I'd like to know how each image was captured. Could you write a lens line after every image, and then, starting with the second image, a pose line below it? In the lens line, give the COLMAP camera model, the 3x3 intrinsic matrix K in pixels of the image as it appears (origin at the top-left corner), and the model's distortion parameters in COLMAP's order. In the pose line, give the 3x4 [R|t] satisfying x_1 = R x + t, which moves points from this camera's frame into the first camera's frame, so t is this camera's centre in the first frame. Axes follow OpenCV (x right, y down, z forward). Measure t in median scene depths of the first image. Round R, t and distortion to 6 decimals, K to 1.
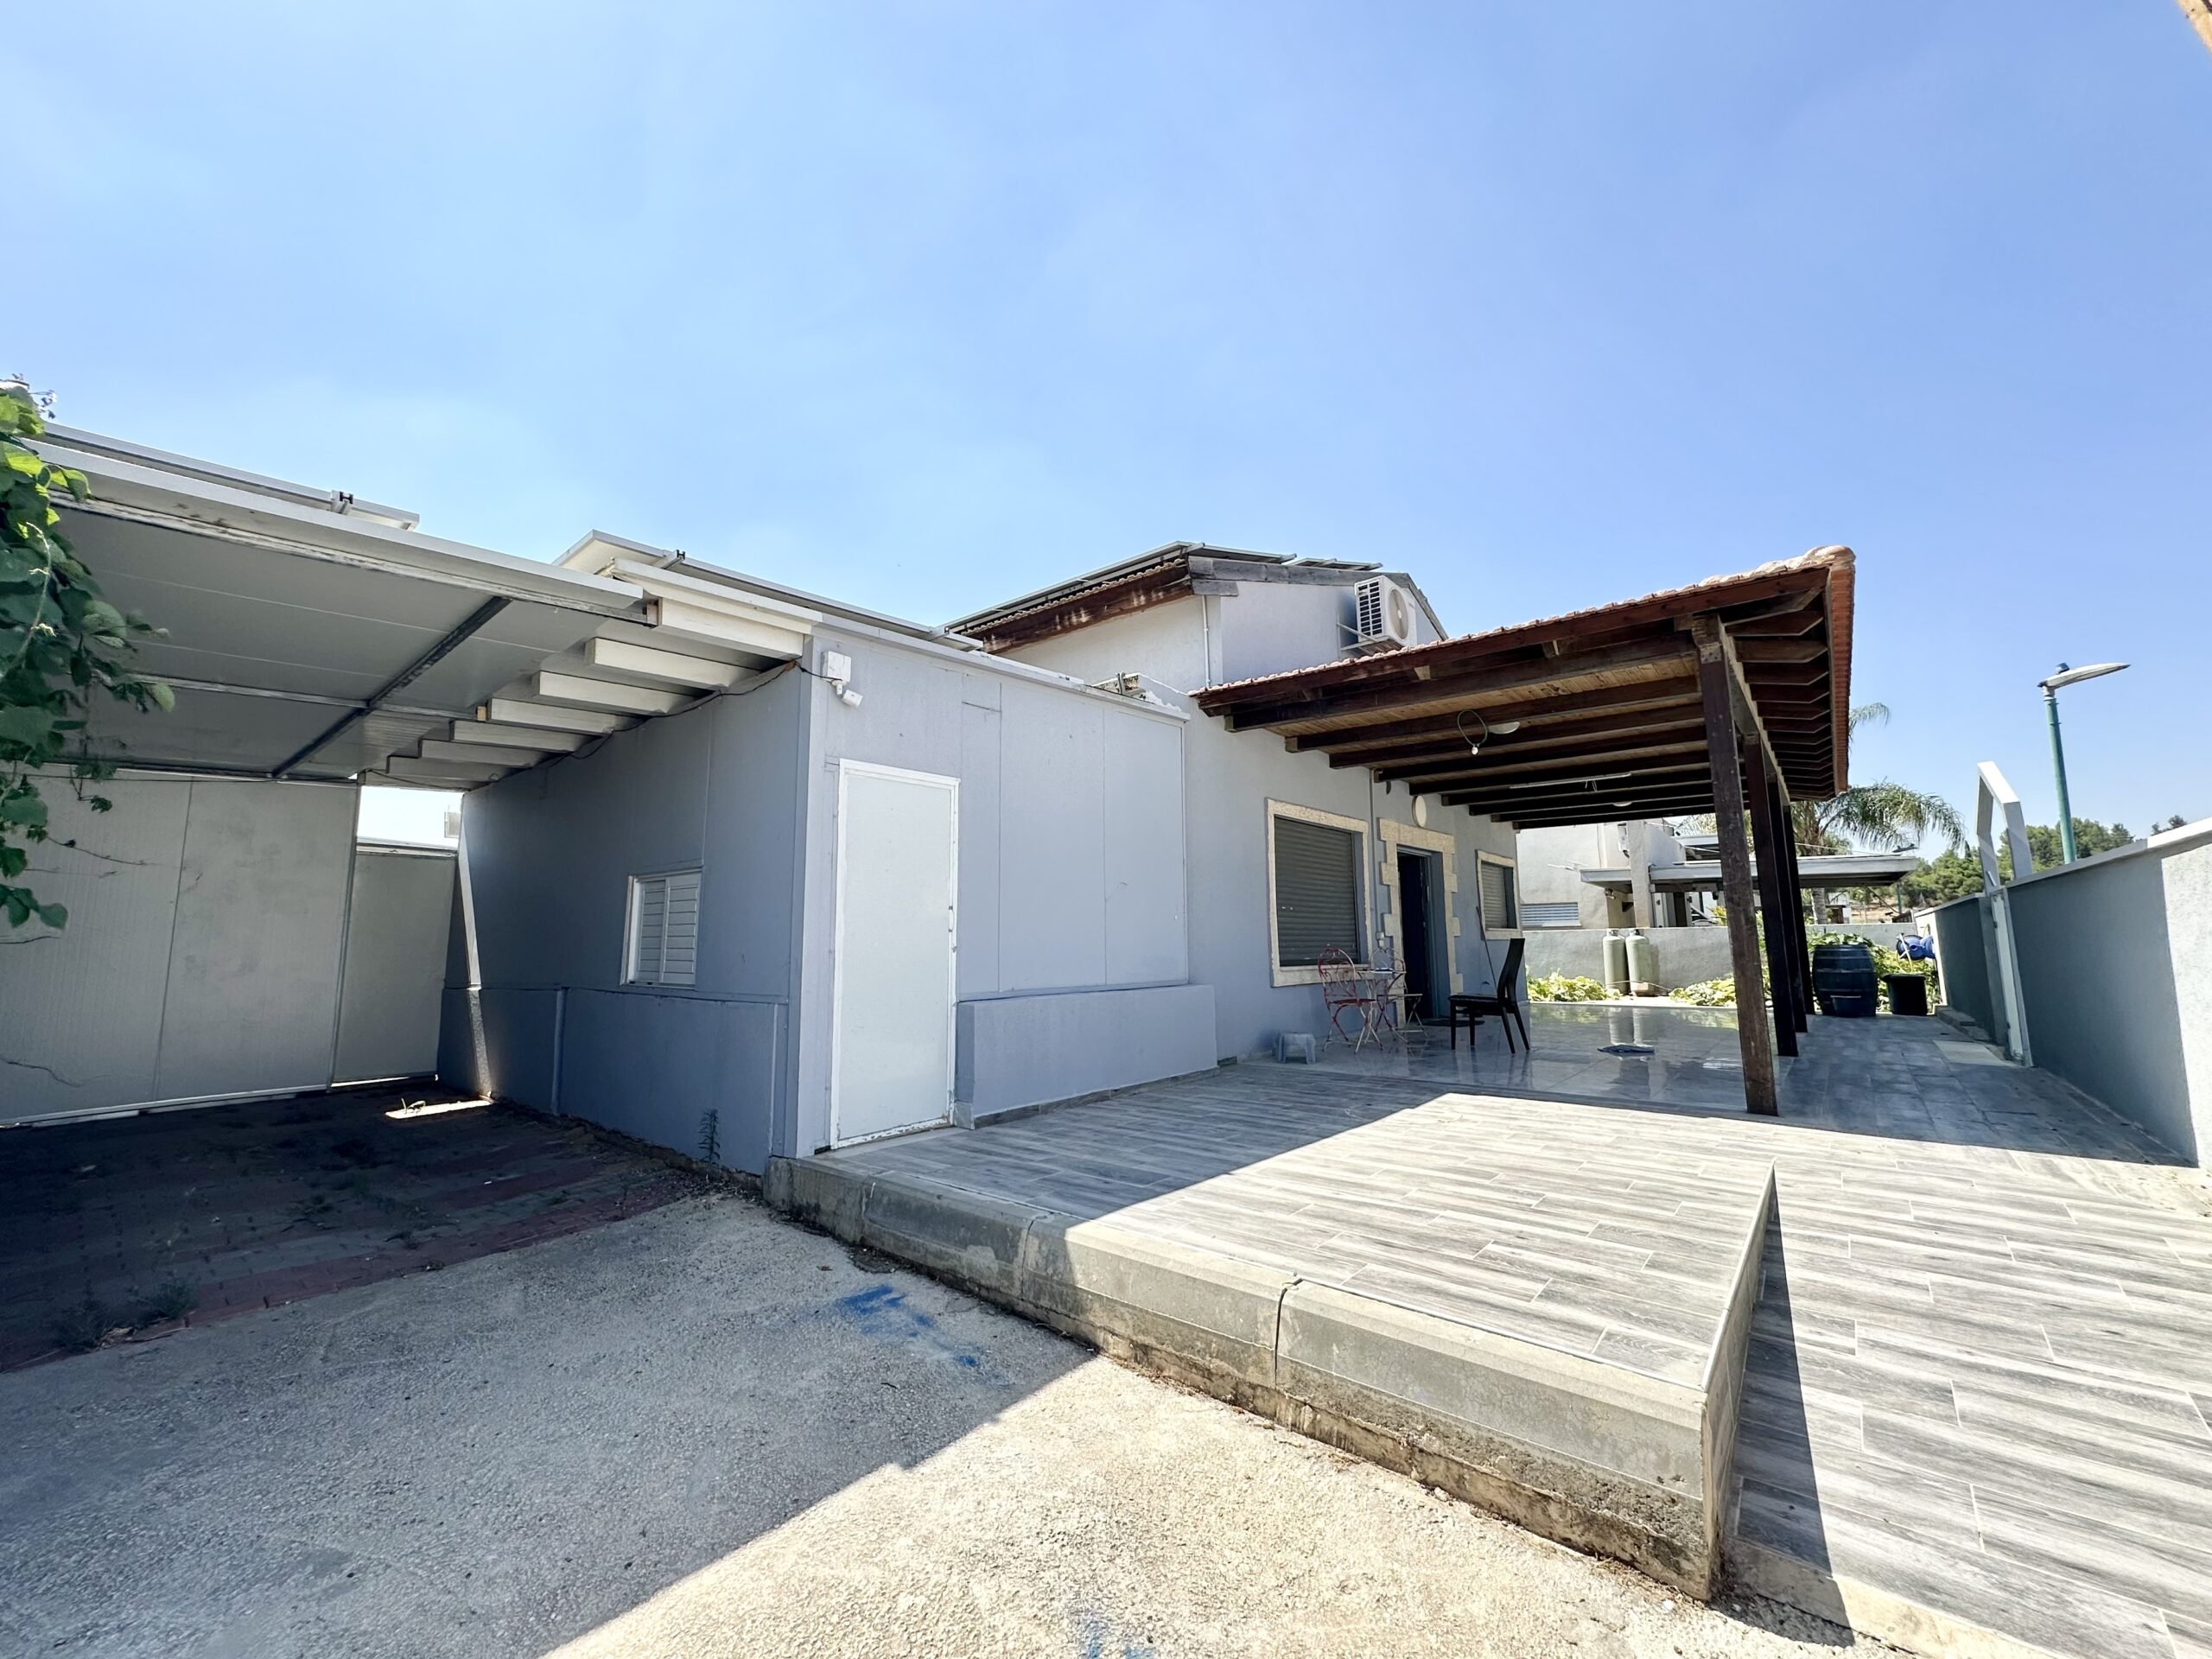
lens RADIAL K [[879.4, 0, 1107.4], [0, 879.4, 830.7], [0, 0, 1]] dist [-0.003610, 0.000761]
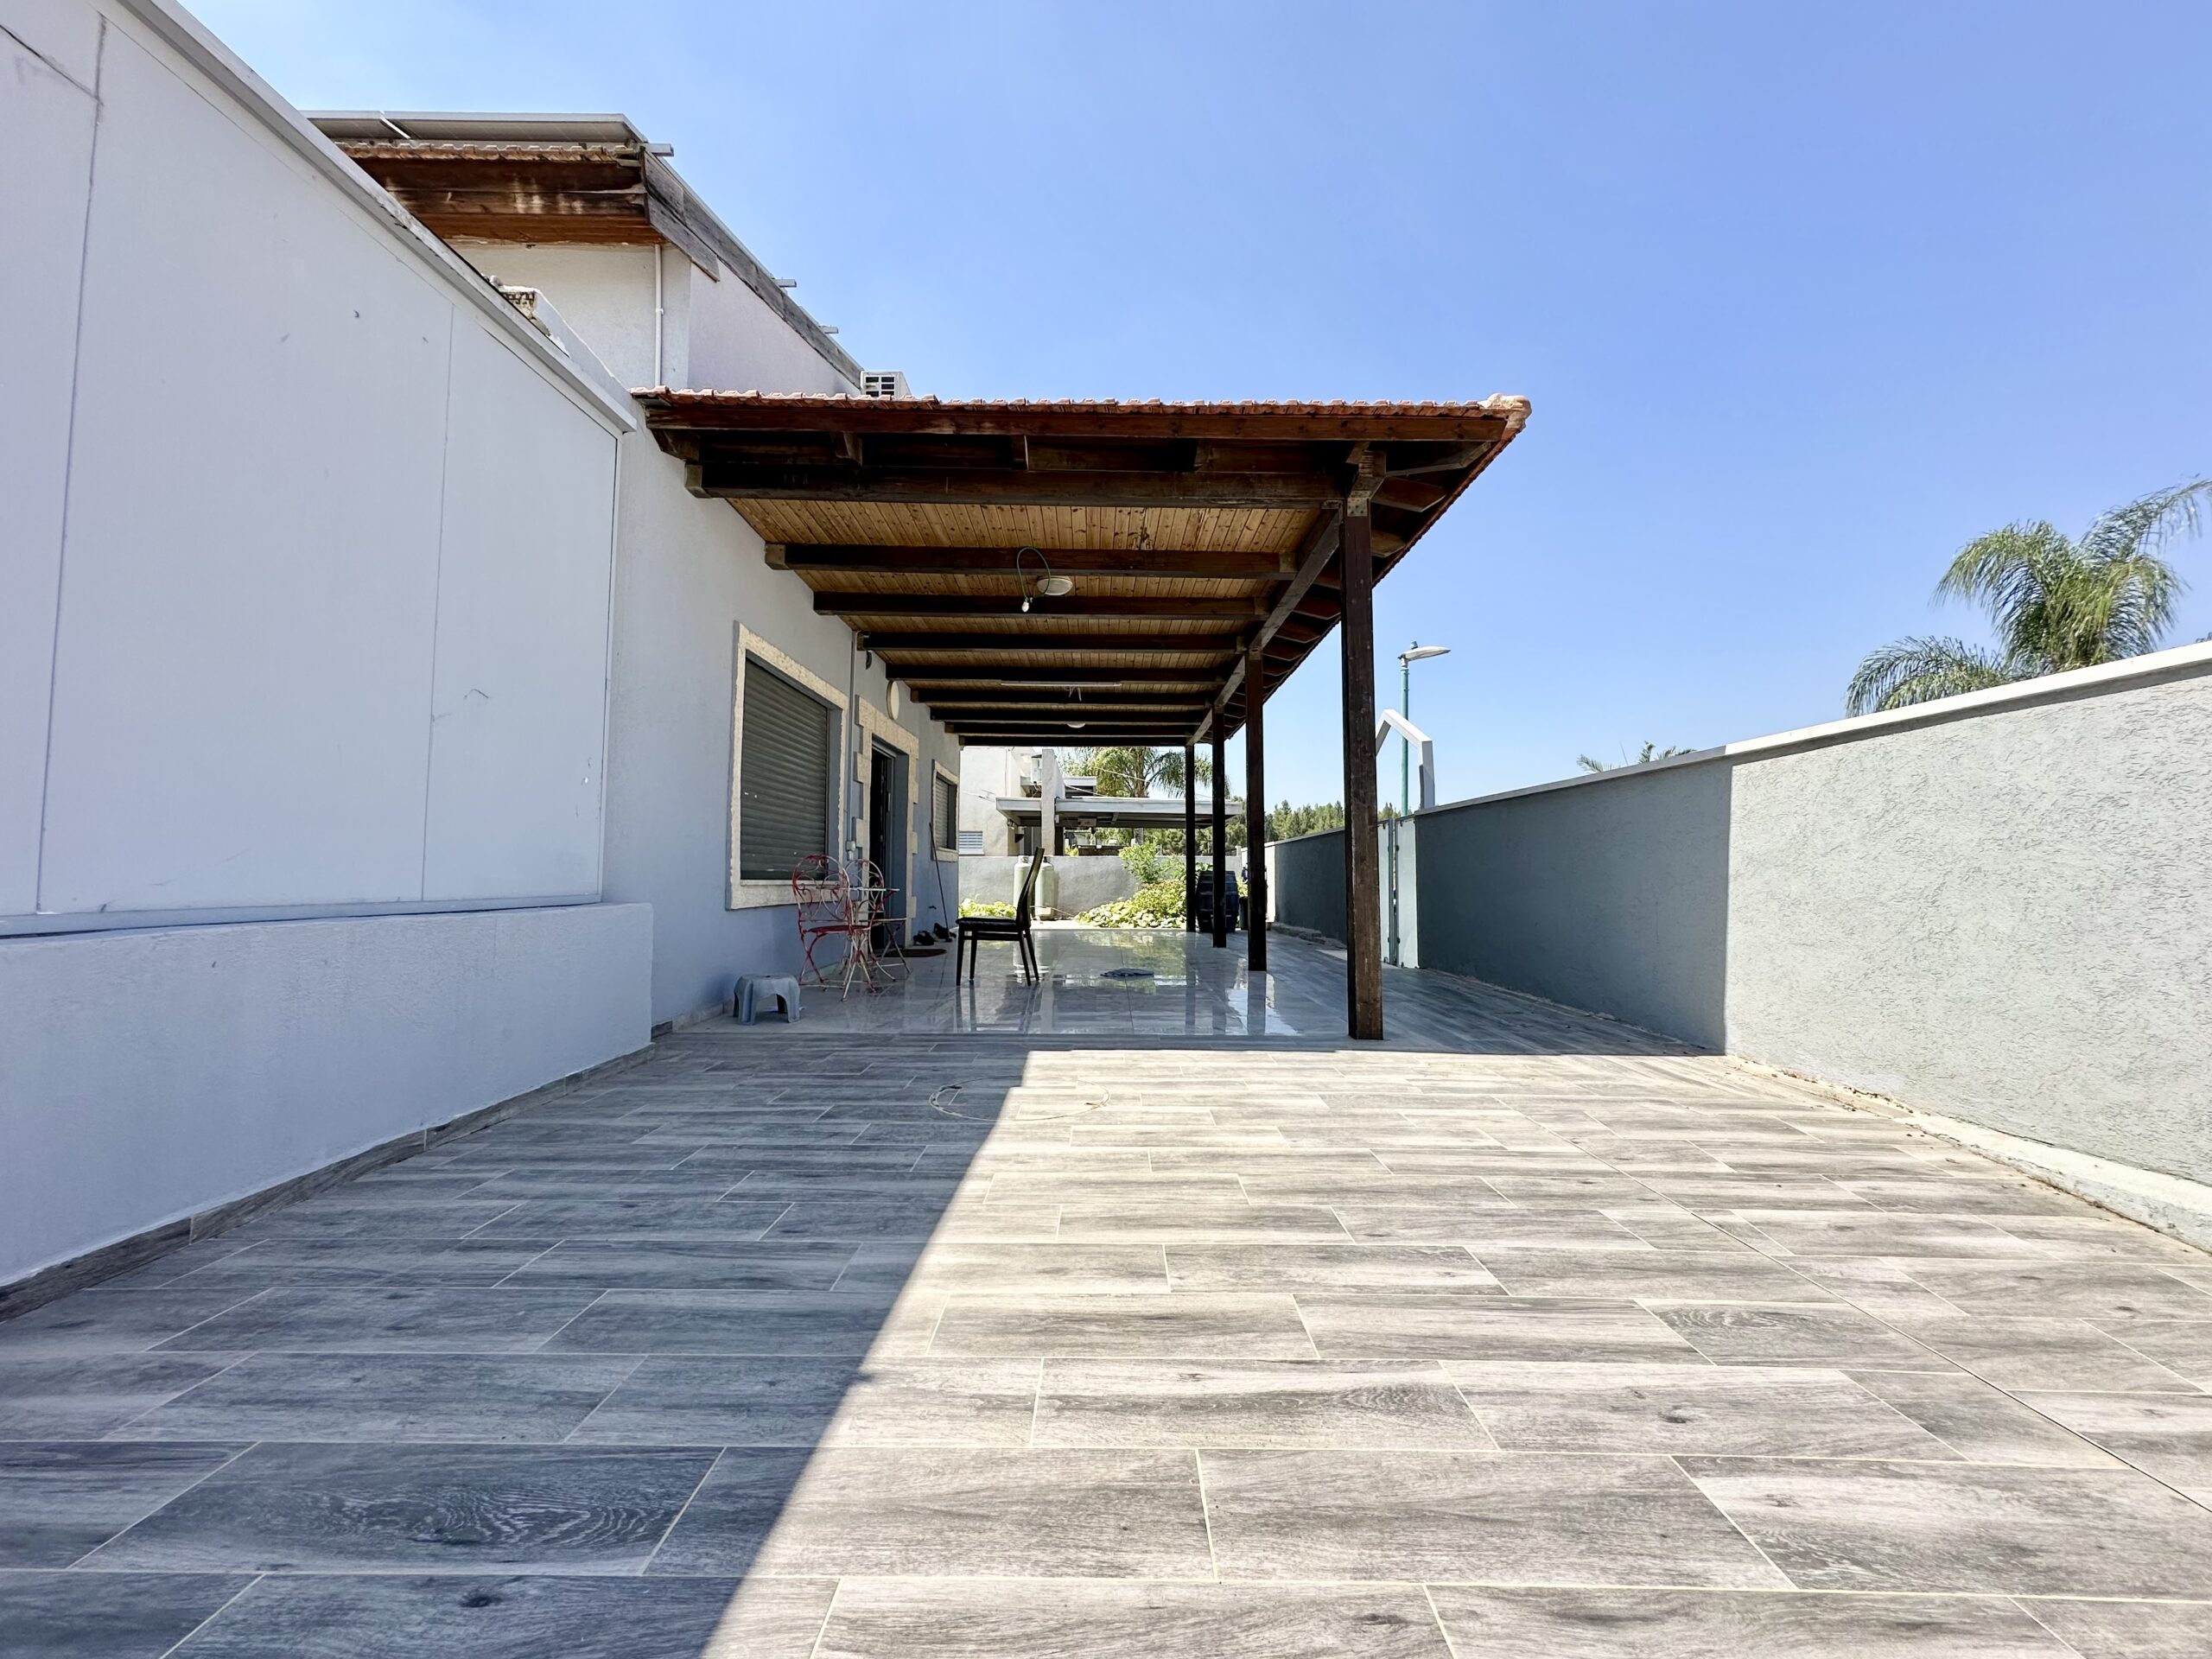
lens RADIAL K [[879.4, 0, 1104.4], [0, 879.4, 826.3], [0, 0, 1]] dist [-0.003610, 0.000761]
pose [[0.768424, 0.049242, 0.638043, -0.023869], [-0.093643, 0.994955, 0.035991, 0.093064], [-0.633052, -0.087405, 0.769159, 0.455049]]
